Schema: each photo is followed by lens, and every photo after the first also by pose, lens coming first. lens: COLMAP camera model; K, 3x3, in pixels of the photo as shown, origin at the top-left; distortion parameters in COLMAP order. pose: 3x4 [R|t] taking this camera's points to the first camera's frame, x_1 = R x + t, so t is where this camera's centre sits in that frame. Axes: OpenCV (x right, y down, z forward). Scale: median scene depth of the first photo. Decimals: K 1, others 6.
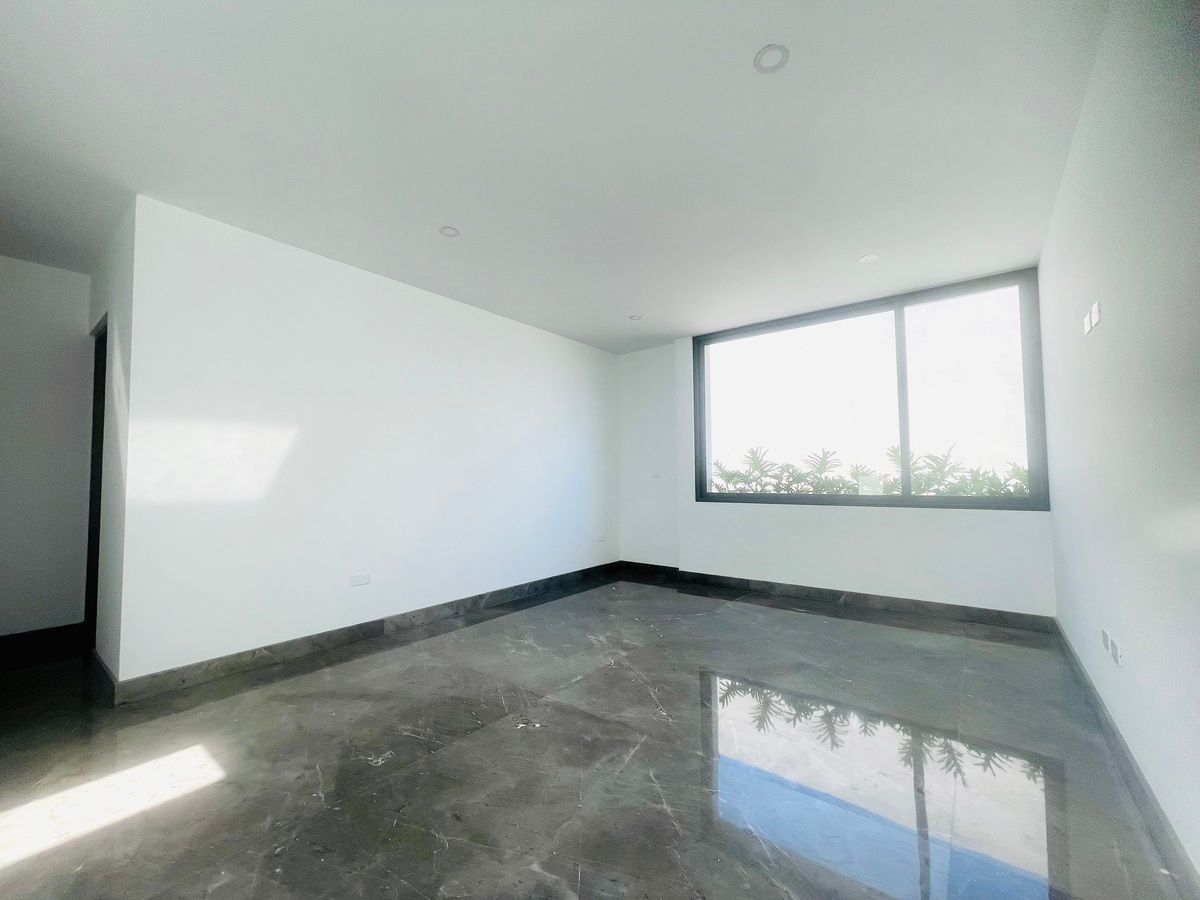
lens RADIAL K [[480.4, 0, 598.1], [0, 480.4, 452.8], [0, 0, 1]] dist [-0.000218, 0.000504]
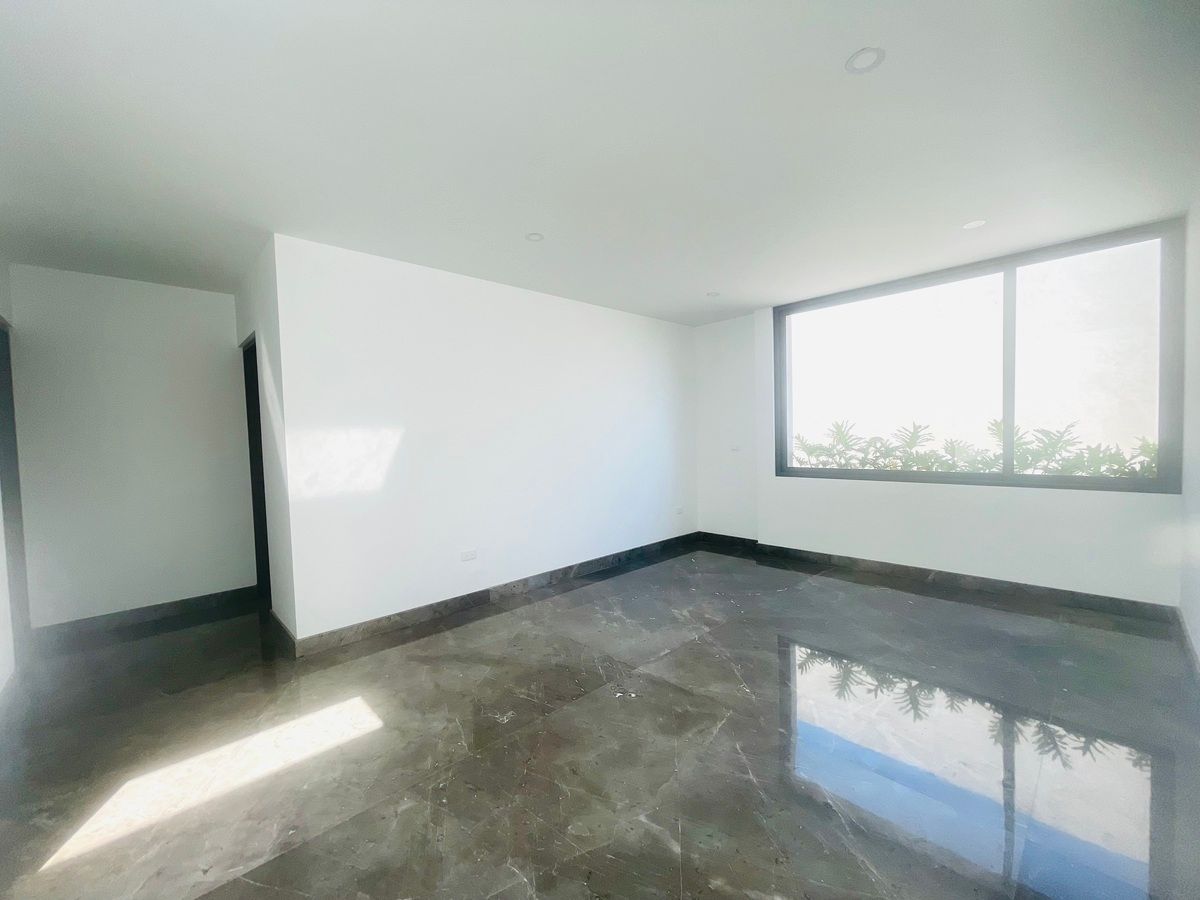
lens RADIAL K [[481.2, 0, 598.9], [0, 481.2, 453.1], [0, 0, 1]] dist [-0.000847, 0.000150]
pose [[0.989180, -0.013551, -0.146083, -0.019152], [0.026849, 0.995630, 0.089444, -0.065986], [0.144233, -0.092398, 0.985221, -0.050538]]
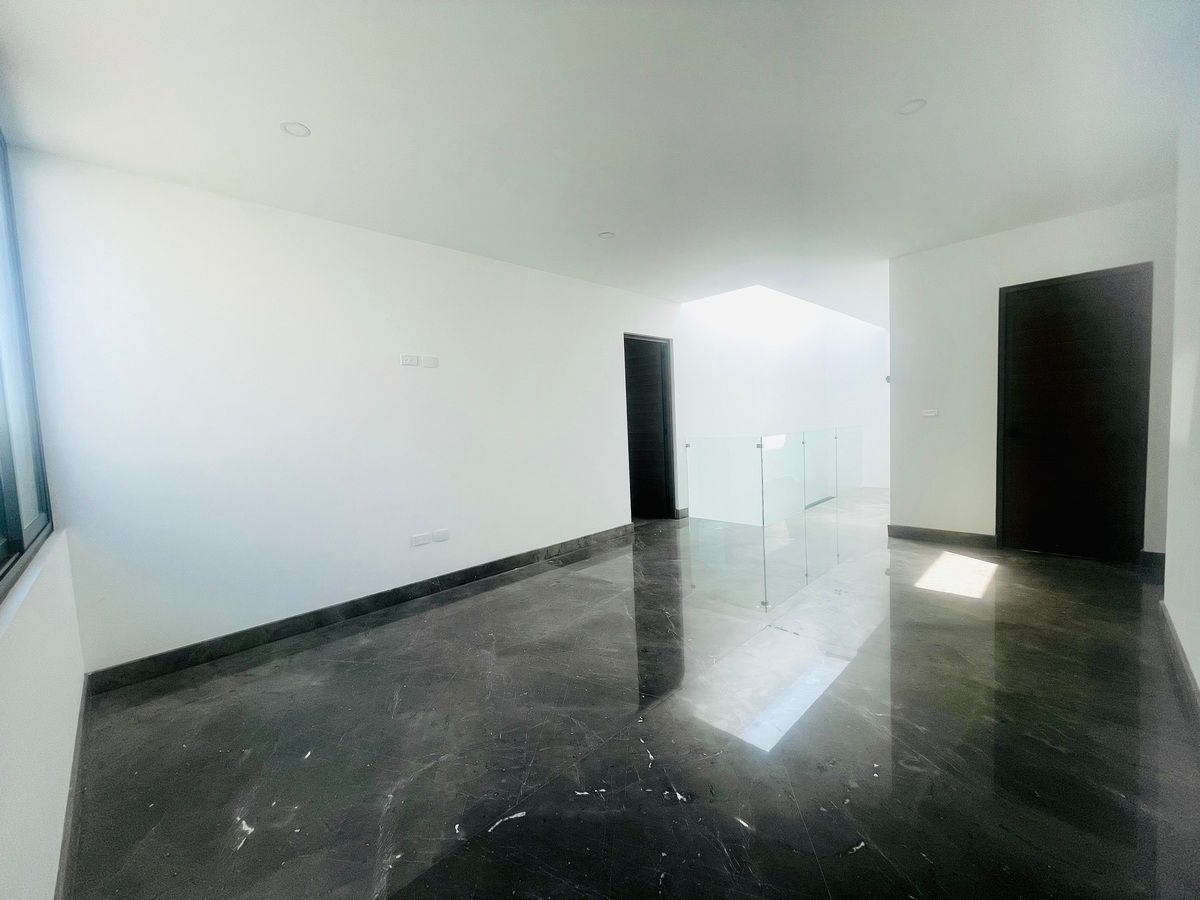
lens RADIAL K [[481.2, 0, 598.9], [0, 481.2, 453.1], [0, 0, 1]] dist [-0.000847, 0.000150]
pose [[-0.990960, 0.044192, 0.126671, 0.085940], [0.046833, 0.998741, 0.017950, 0.035550], [-0.125718, 0.023720, -0.991782, 1.492777]]
